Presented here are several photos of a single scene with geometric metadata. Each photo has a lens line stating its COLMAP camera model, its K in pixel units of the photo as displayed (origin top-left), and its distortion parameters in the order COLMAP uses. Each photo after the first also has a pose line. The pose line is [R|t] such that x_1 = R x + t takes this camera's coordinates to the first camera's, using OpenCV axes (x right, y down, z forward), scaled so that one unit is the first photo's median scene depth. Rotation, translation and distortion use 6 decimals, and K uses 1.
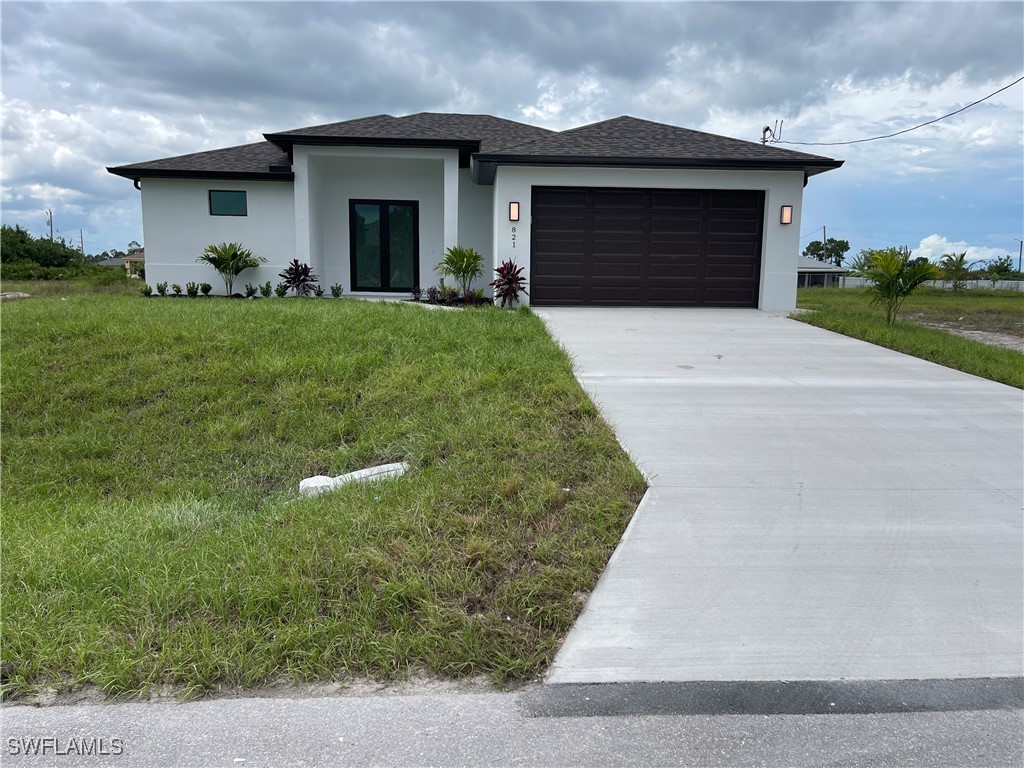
lens RADIAL K [[760.0, 0, 512.0], [0, 760.0, 384.0], [0, 0, 1]] dist [0.011835, -0.003314]
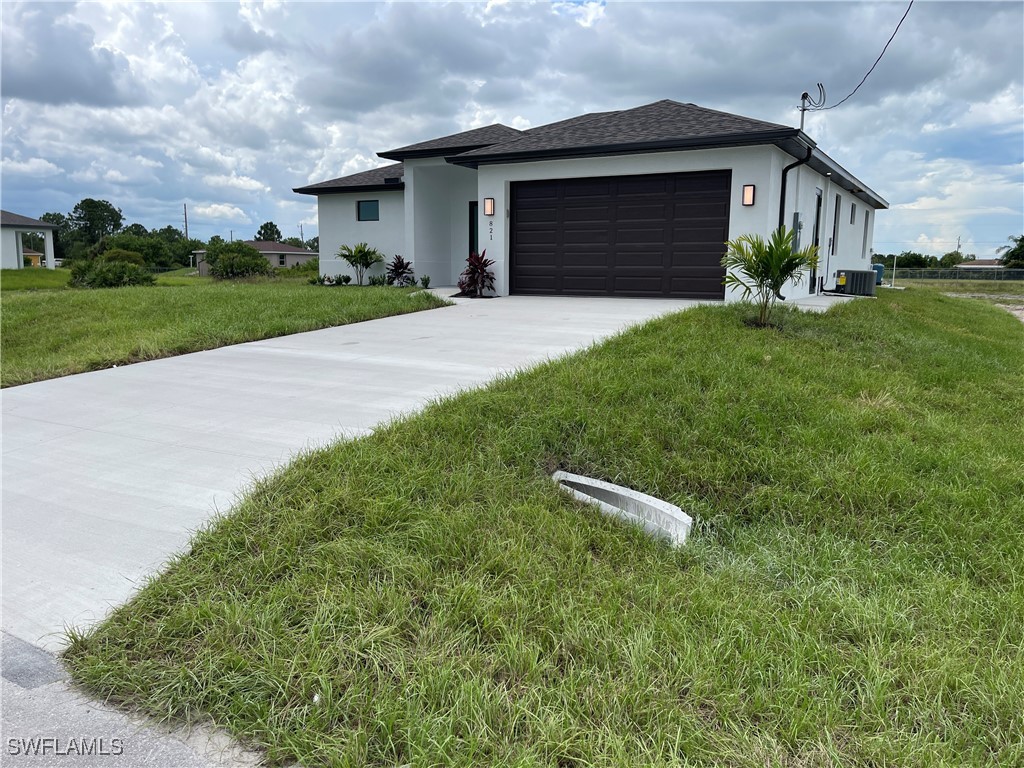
lens RADIAL K [[760.0, 0, 512.0], [0, 760.0, 384.0], [0, 0, 1]] dist [0.011835, -0.003314]
pose [[0.836452, 0.076254, -0.542709, 0.528955], [-0.075244, 0.996874, 0.024098, -0.003333], [0.542850, 0.020679, 0.839575, 0.094355]]
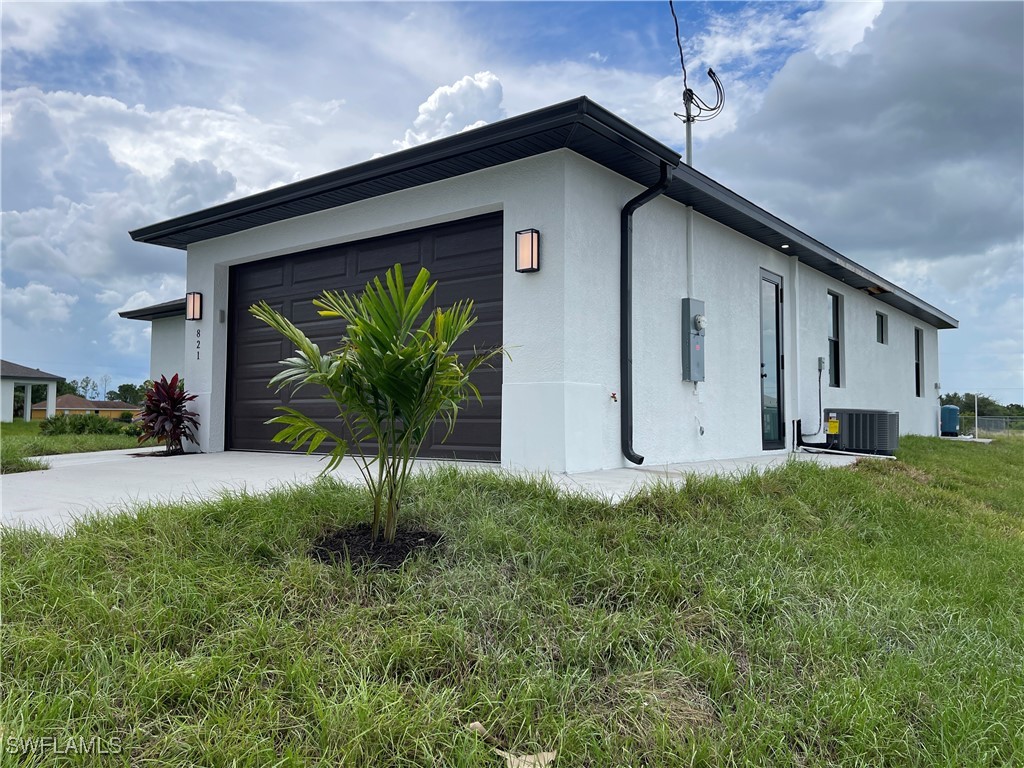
lens RADIAL K [[777.7, 0, 512.0], [0, 777.7, 384.0], [0, 0, 1]] dist [0.005878, 0.002409]
pose [[0.755864, -0.040144, -0.653497, 0.541946], [-0.088945, 0.982569, -0.163236, -0.061968], [0.648659, 0.181509, 0.739118, 0.573525]]
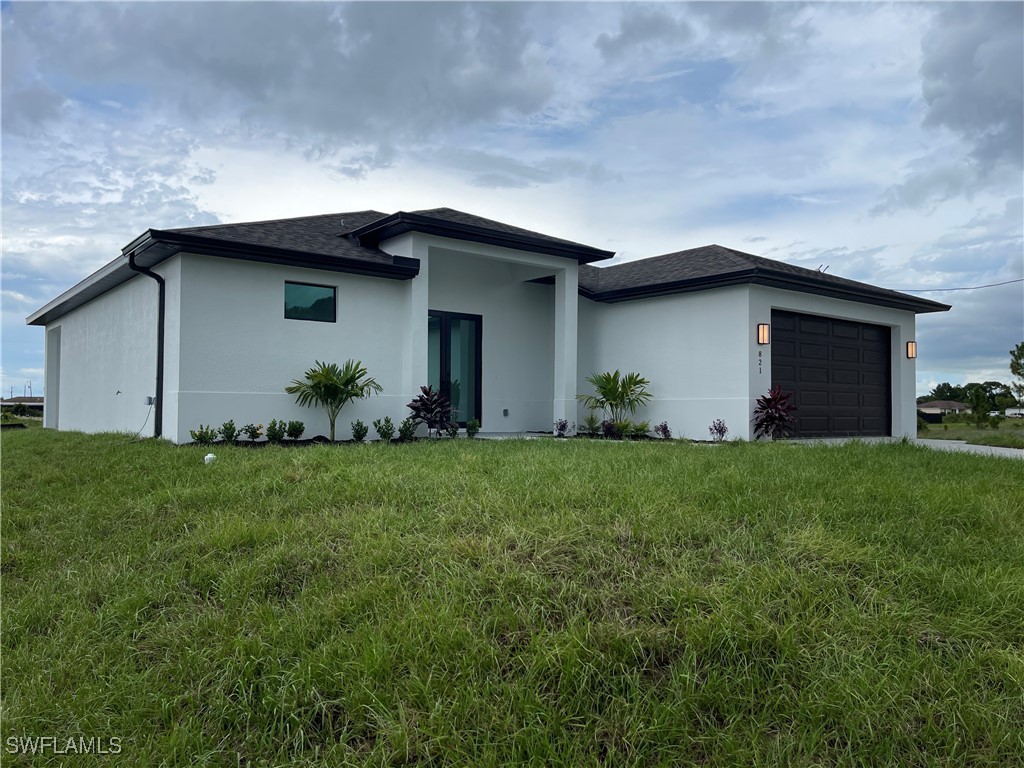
lens RADIAL K [[777.7, 0, 512.0], [0, 777.7, 384.0], [0, 0, 1]] dist [0.005878, 0.002409]
pose [[0.815059, 0.011048, 0.579272, -0.637640], [0.088702, 0.985652, -0.143605, -0.053131], [-0.572547, 0.168429, 0.802385, 0.369096]]
